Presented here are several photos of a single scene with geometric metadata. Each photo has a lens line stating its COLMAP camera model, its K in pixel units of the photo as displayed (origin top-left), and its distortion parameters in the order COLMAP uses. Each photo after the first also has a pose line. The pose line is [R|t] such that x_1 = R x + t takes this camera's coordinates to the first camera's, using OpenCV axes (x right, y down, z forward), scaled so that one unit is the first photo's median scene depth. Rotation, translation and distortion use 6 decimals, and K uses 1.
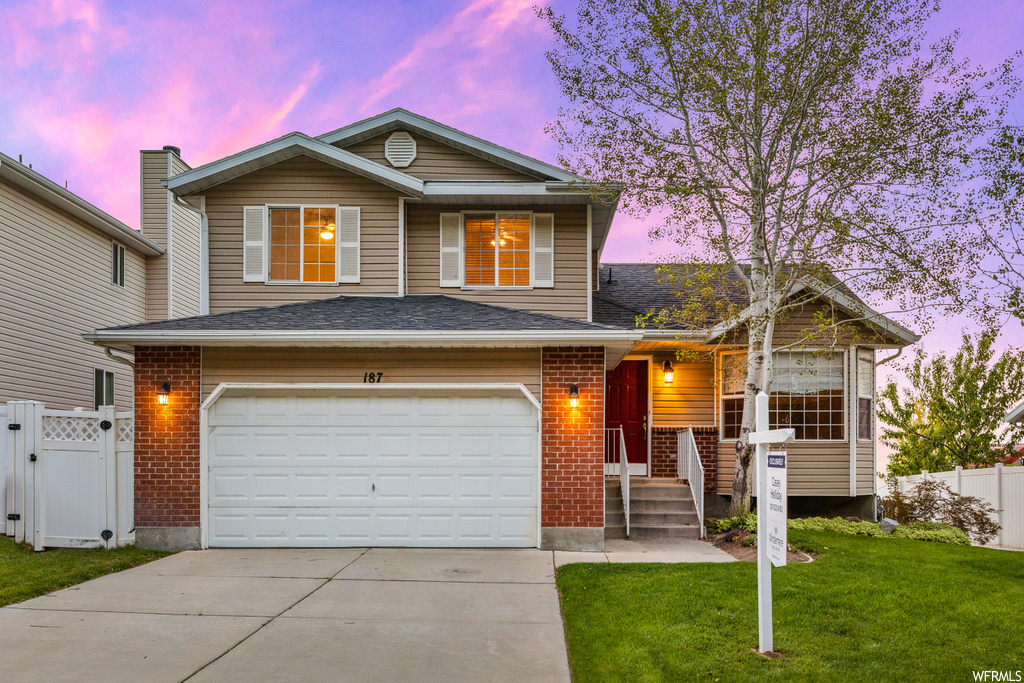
lens RADIAL K [[927.7, 0, 512.0], [0, 927.7, 341.5], [0, 0, 1]] dist [0.007014, 0.002313]
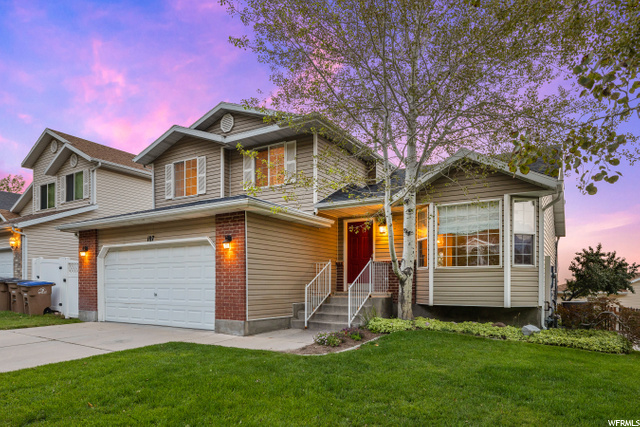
lens RADIAL K [[392.7, 0, 319.8], [0, 392.7, 244.1], [0, 0, 1]] dist [0.000142, 0.000142]
pose [[0.835520, -0.056803, -0.546516, 0.497435], [0.068637, 0.997641, 0.001241, 0.061604], [0.545157, -0.038548, 0.837447, 0.418130]]
